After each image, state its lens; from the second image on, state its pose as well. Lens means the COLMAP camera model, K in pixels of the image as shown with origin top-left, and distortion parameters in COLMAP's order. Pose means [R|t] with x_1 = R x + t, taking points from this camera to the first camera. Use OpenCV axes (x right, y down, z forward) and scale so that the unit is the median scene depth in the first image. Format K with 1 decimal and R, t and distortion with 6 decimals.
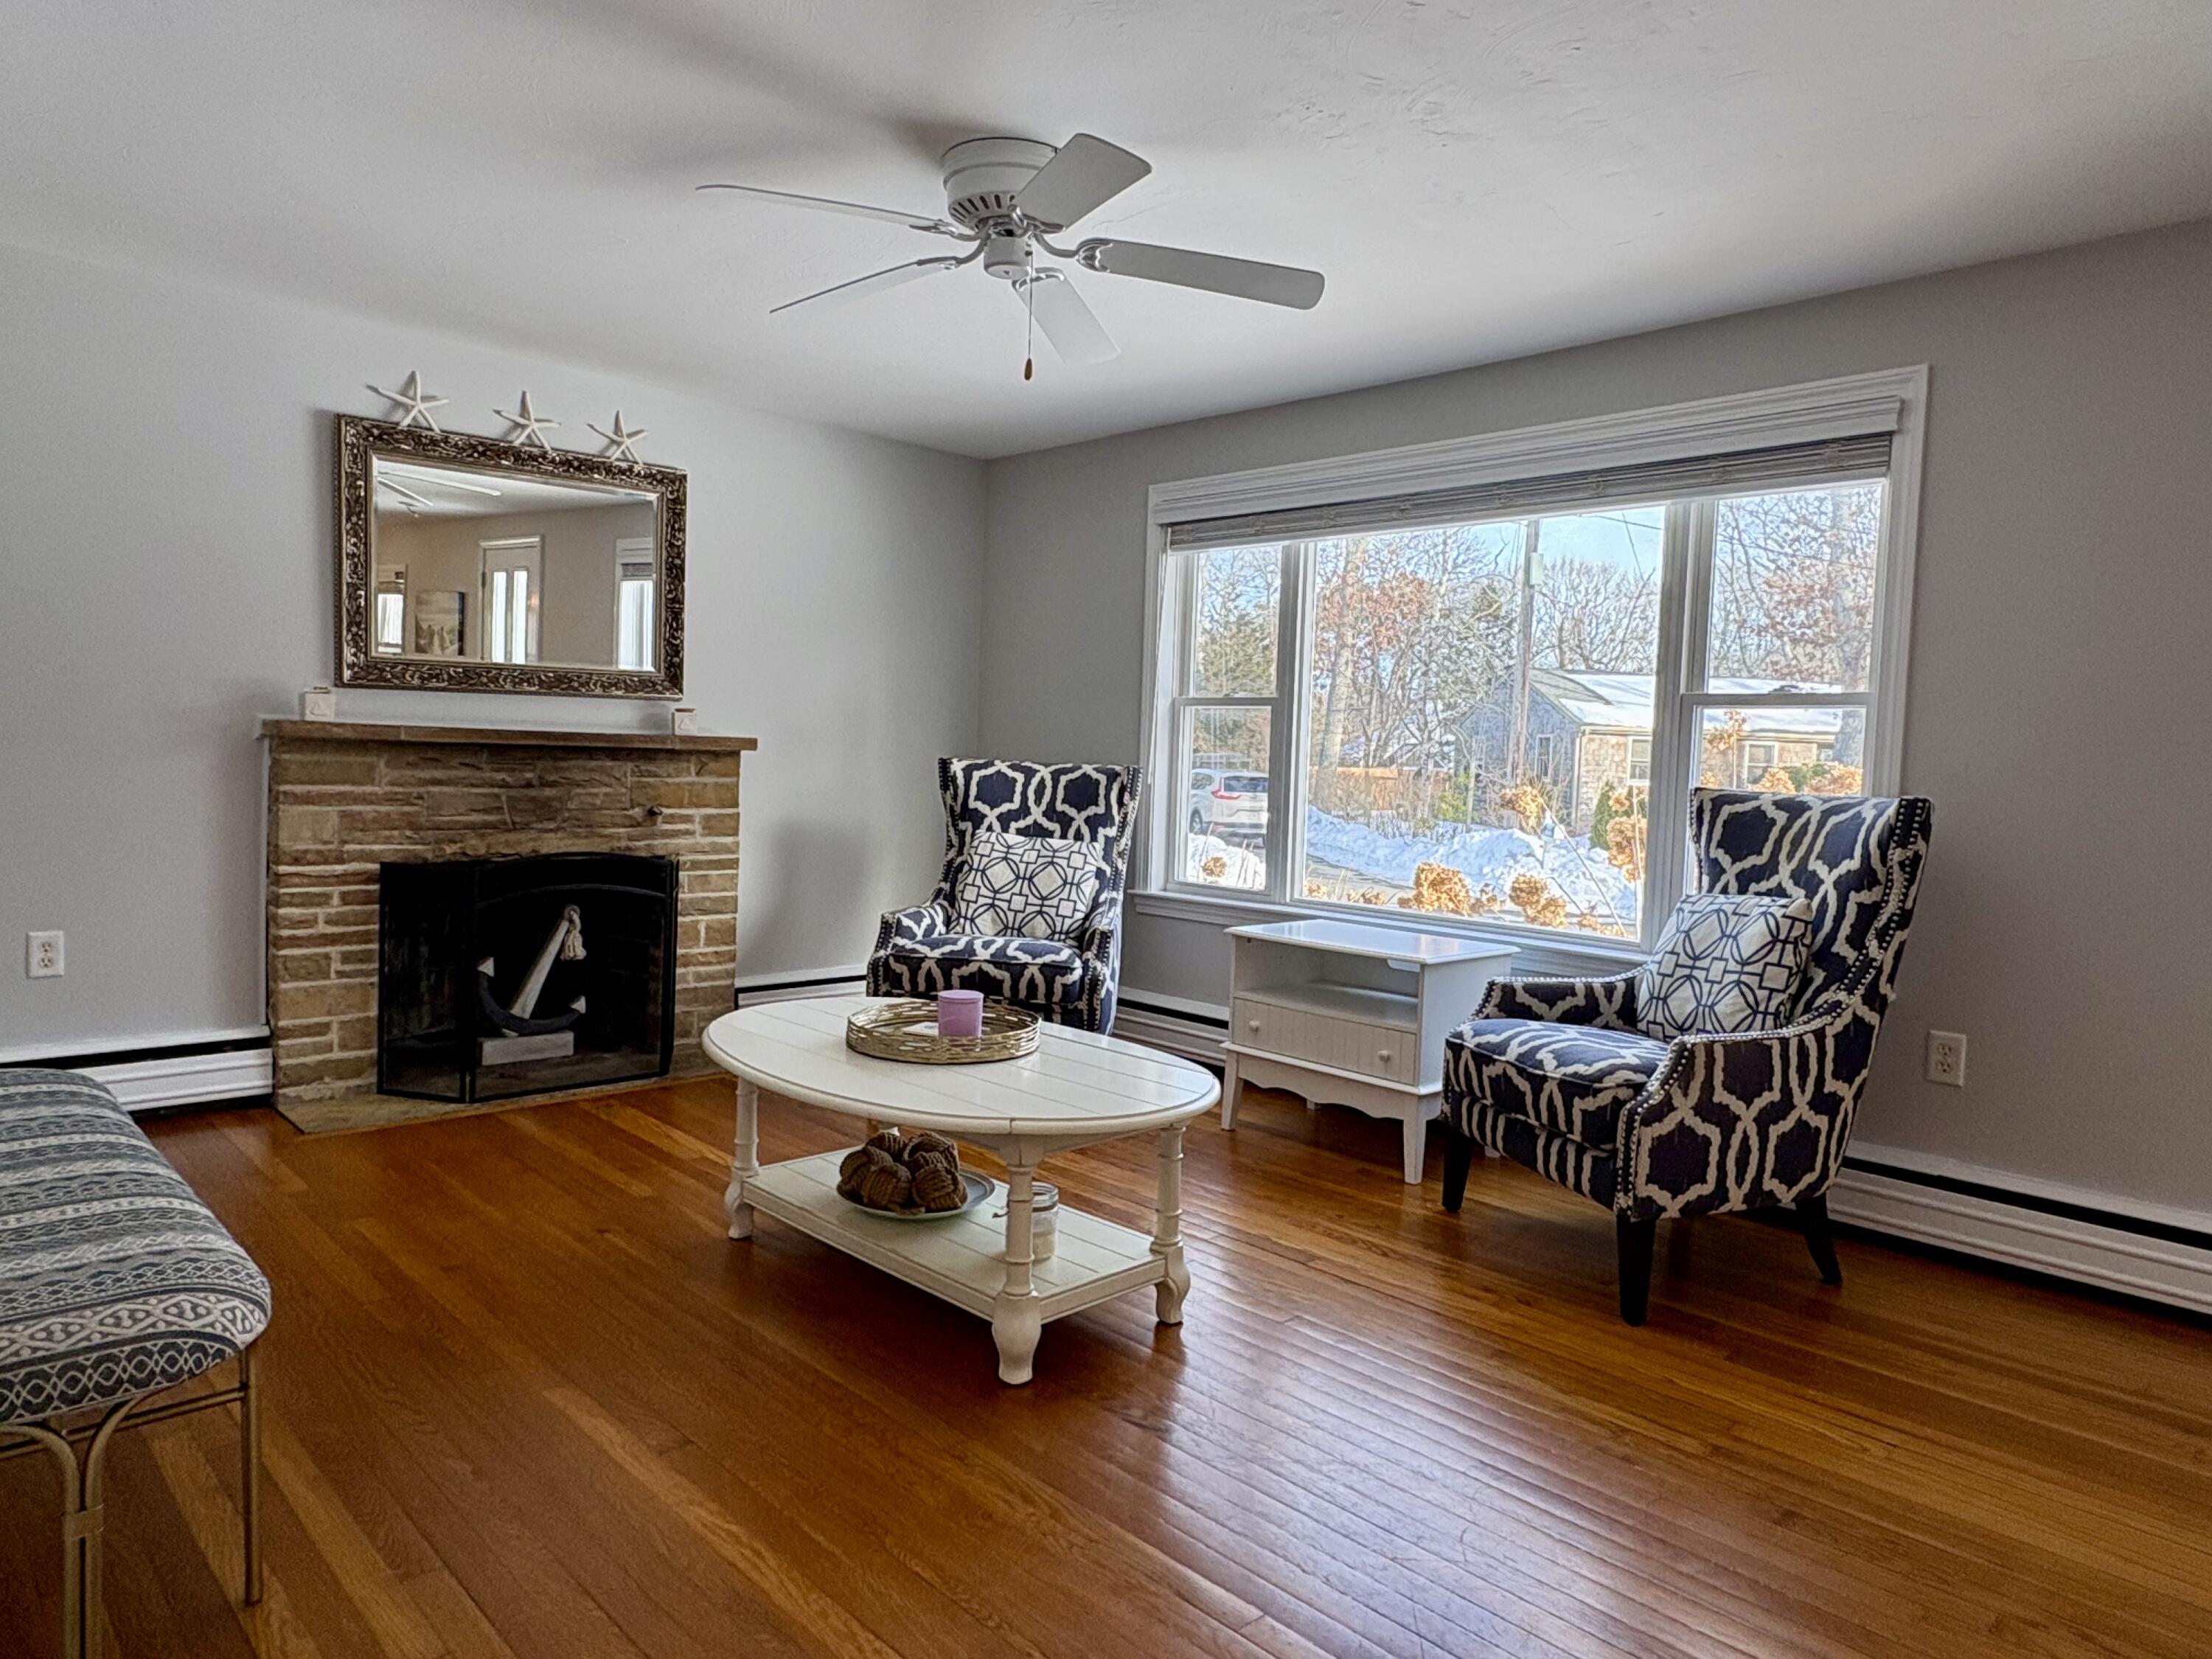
lens RADIAL K [[1434.1, 0, 1036.0], [0, 1434.1, 831.2], [0, 0, 1]] dist [-0.001630, 0.001623]
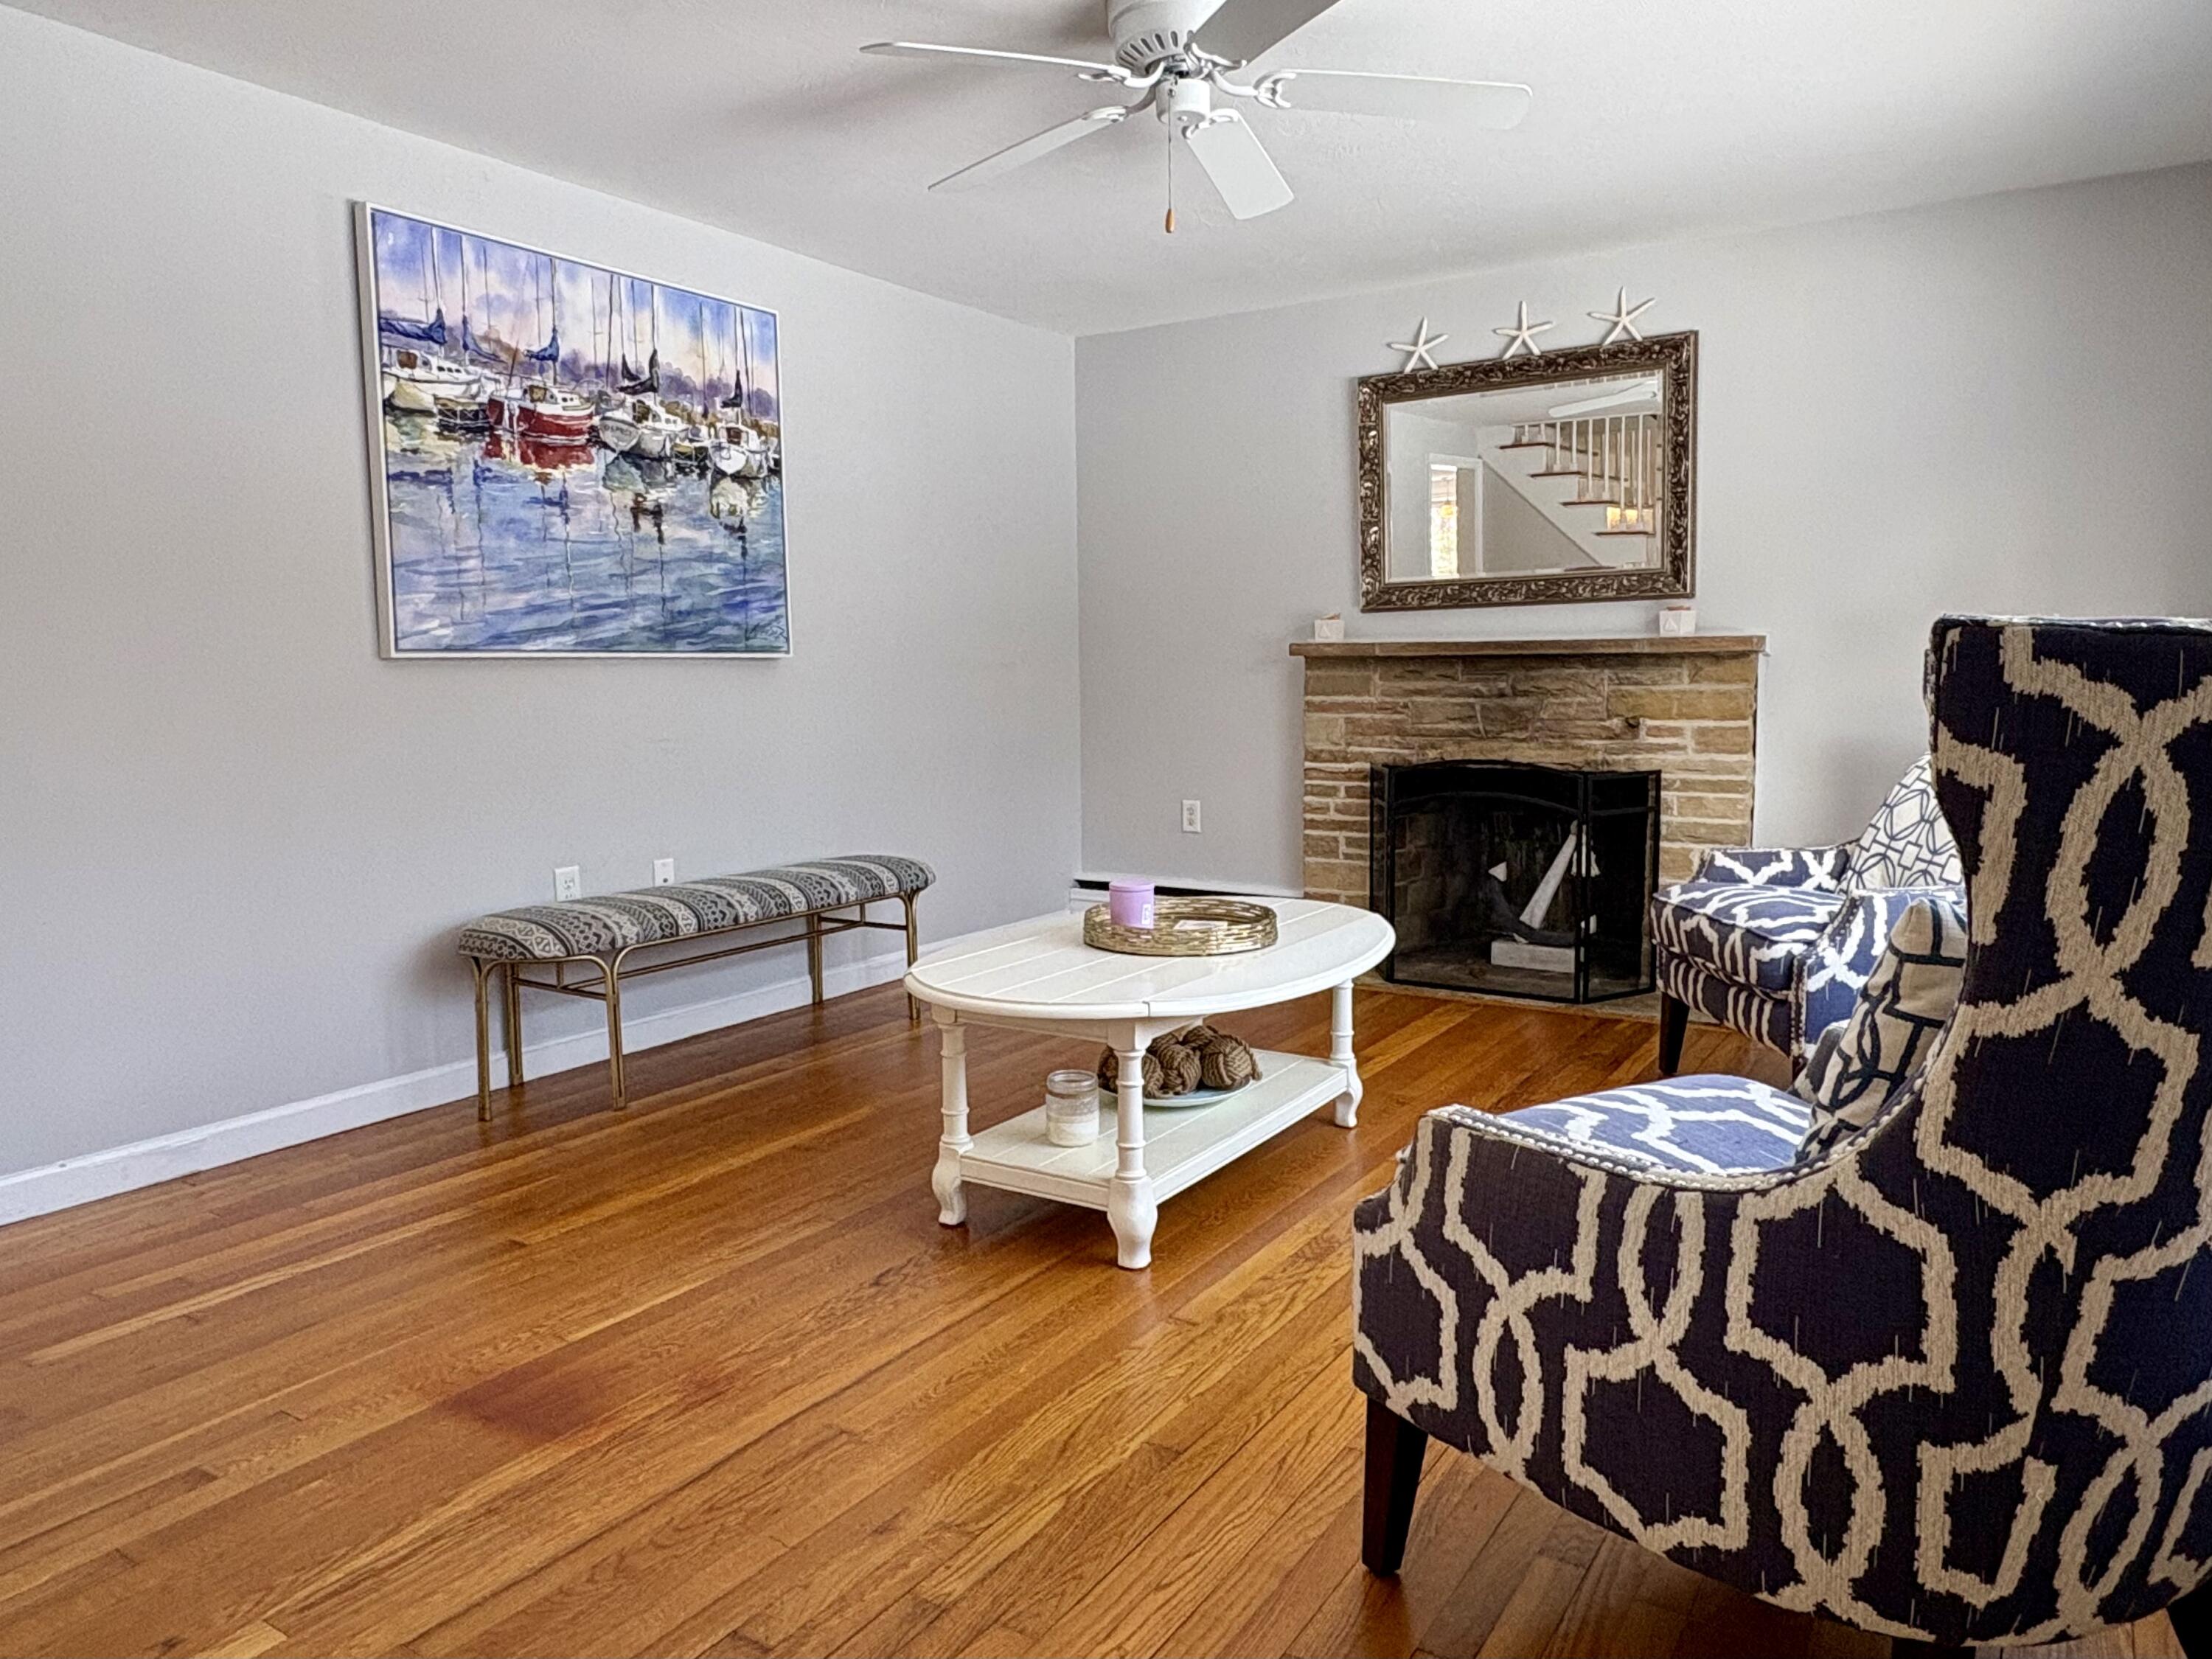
lens RADIAL K [[1434.1, 0, 1036.0], [0, 1434.1, 831.2], [0, 0, 1]] dist [-0.001630, 0.001623]
pose [[0.221954, 0.074704, -0.972191, 0.576174], [-0.037876, 0.996969, 0.067961, 0.007946], [0.974321, 0.021738, 0.224111, 0.454367]]
